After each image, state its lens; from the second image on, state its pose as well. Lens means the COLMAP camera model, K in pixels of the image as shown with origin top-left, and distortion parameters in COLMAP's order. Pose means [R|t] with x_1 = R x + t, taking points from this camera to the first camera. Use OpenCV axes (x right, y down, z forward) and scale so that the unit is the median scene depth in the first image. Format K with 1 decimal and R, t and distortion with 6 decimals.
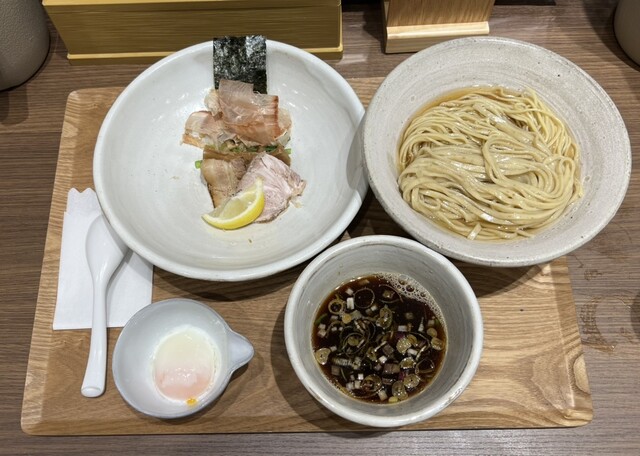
lens RADIAL K [[301.6, 0, 320.0], [0, 301.6, 228.0], [0, 0, 1]] dist [0.000396, -0.001519]
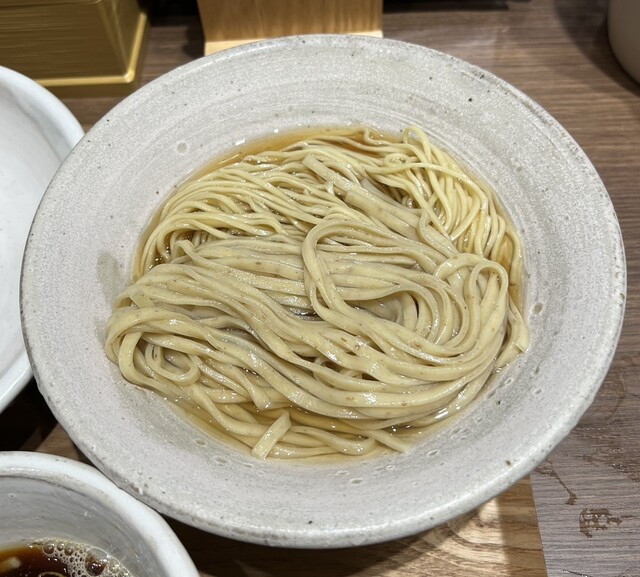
lens RADIAL K [[399.4, 0, 320.0], [0, 399.4, 288.5], [0, 0, 1]] dist [0.036337, -0.031205]
pose [[0.999857, -0.004355, -0.016366, 0.567293], [0.001652, 0.986840, -0.161692, -0.095297], [0.016854, 0.161642, 0.986706, 0.401334]]
